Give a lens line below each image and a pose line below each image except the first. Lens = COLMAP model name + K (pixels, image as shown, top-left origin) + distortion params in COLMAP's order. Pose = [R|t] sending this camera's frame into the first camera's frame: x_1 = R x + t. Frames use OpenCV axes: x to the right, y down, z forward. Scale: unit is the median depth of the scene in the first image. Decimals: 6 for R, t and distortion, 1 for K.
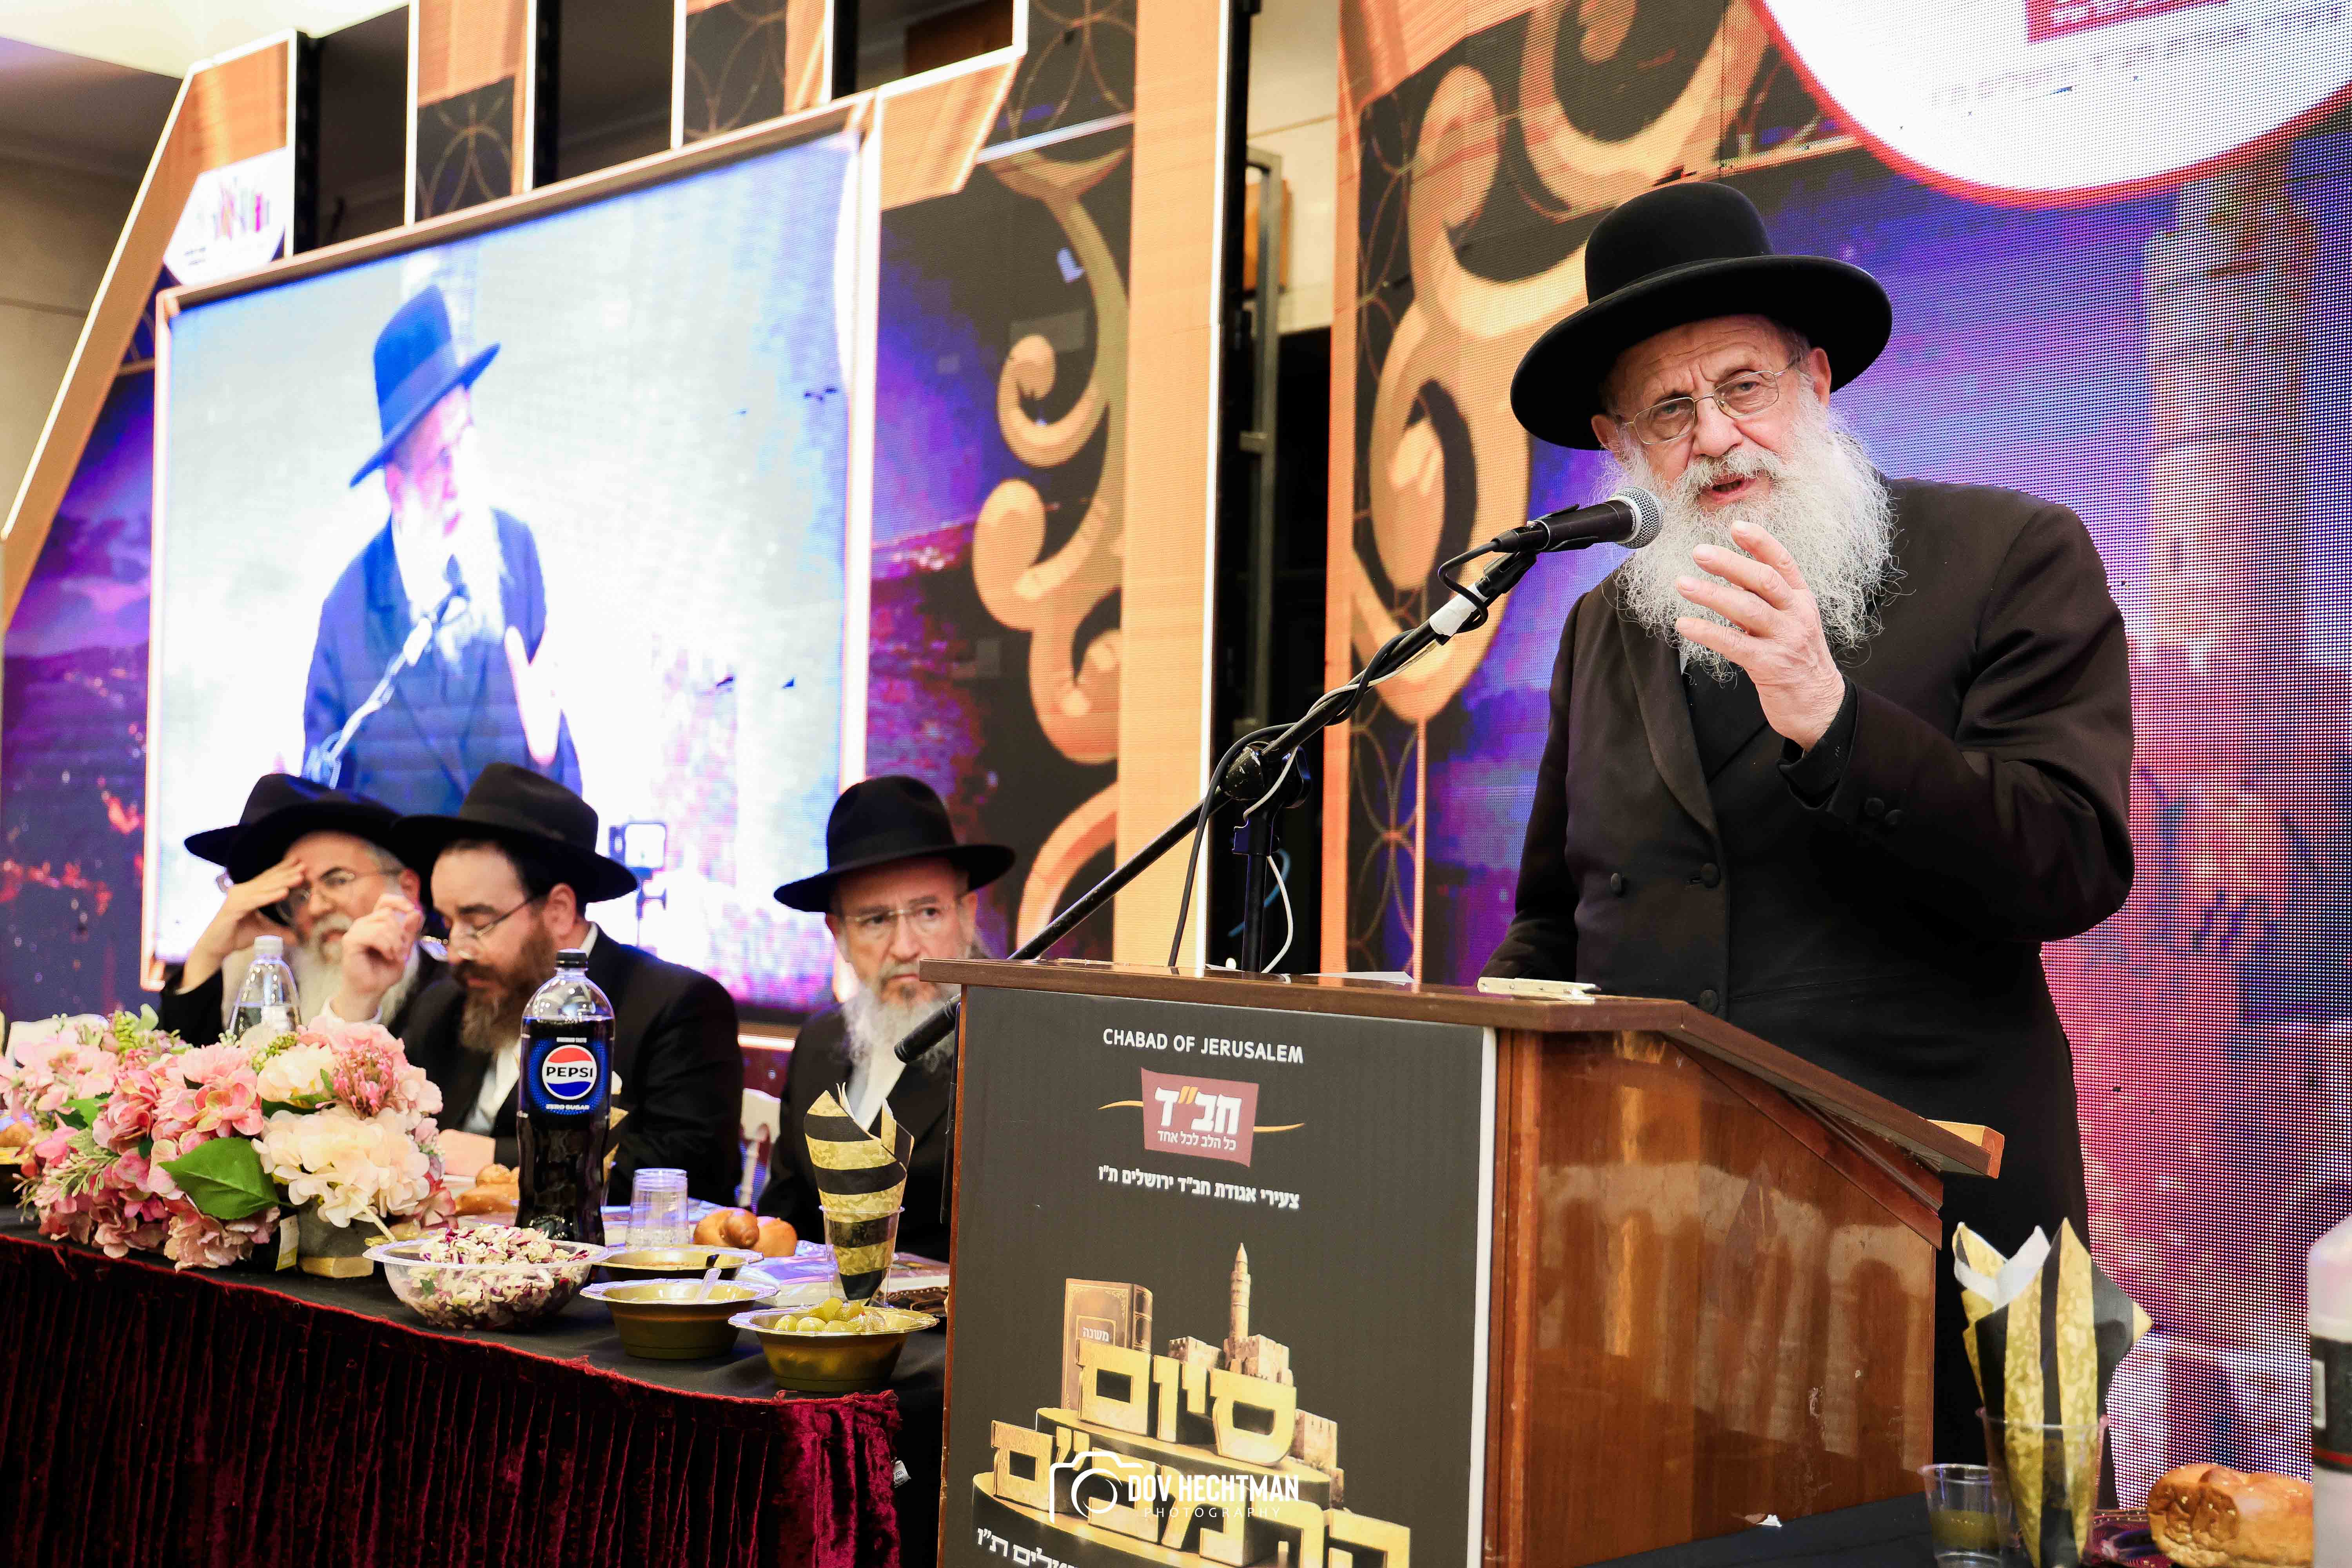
lens RADIAL K [[3044.8, 0, 1176.0], [0, 3044.8, 784.0], [0, 0, 1]] dist [-0.027554, 0.757509]
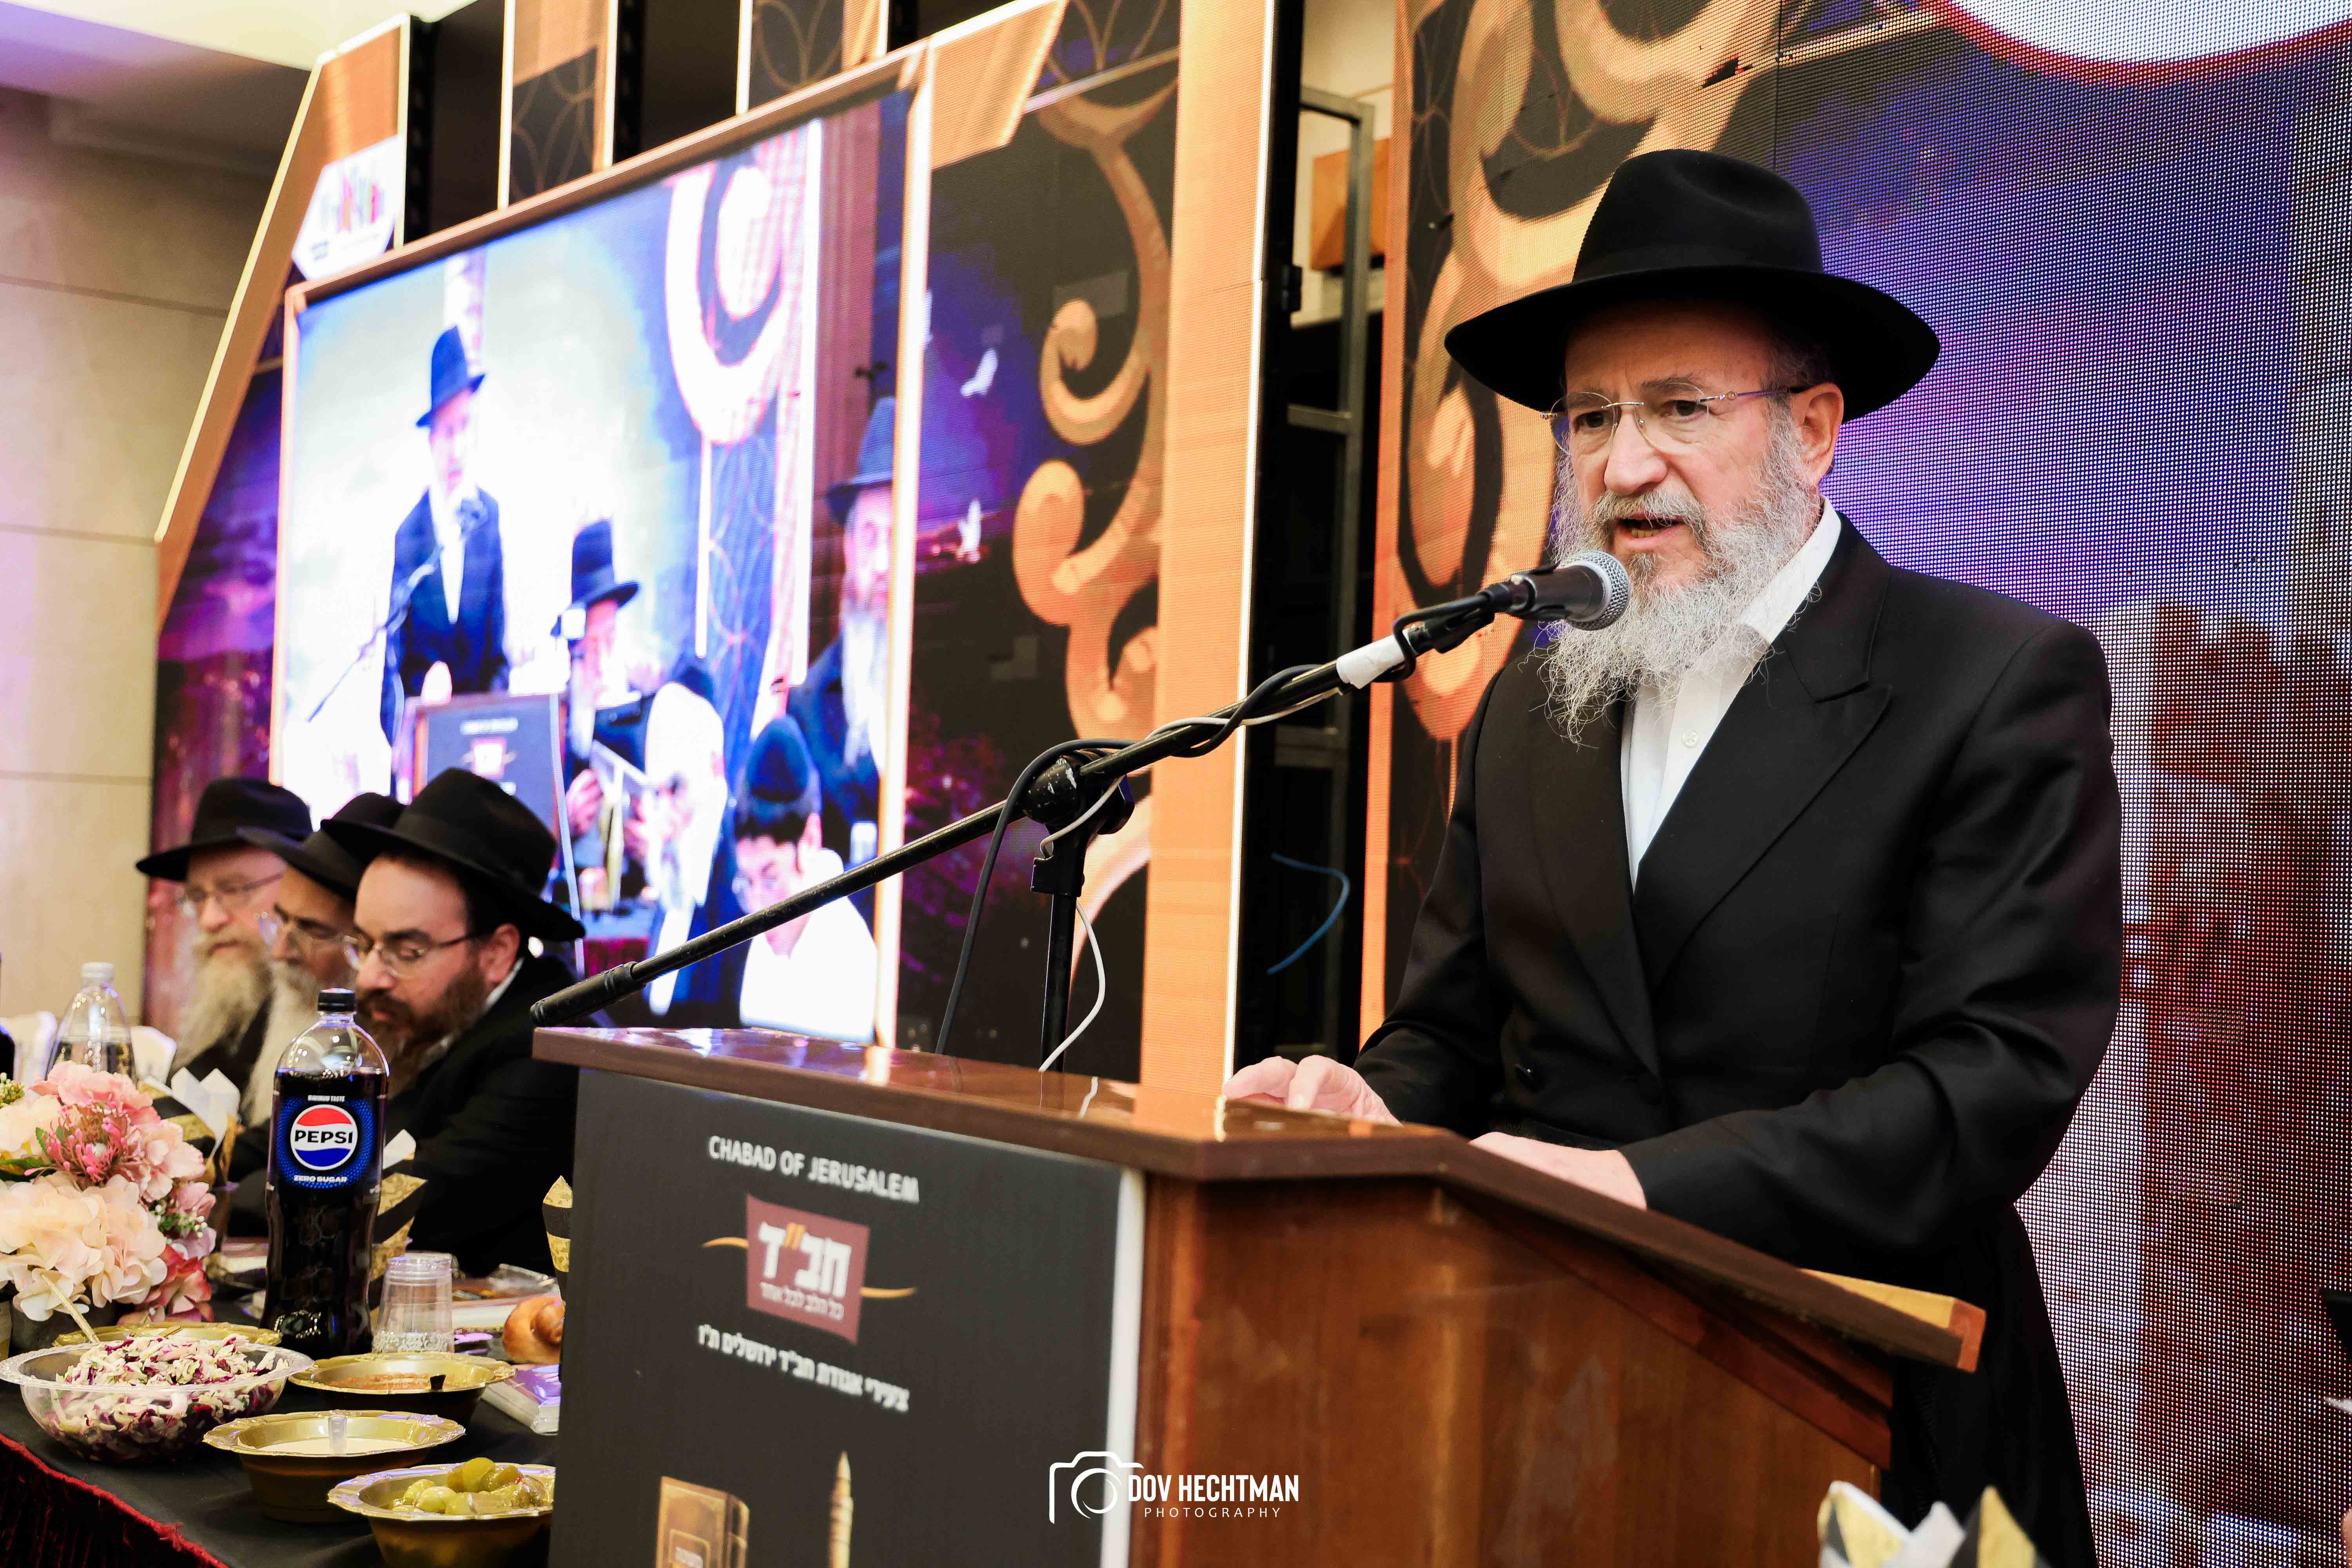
lens RADIAL K [[2932.3, 0, 1176.0], [0, 2932.3, 784.0], [0, 0, 1]] dist [-0.084907, 0.714310]
pose [[0.995120, 0.010980, -0.098060, 0.071546], [-0.011430, 0.999927, -0.004023, -0.000923], [0.098009, 0.005124, 0.995172, 0.146108]]
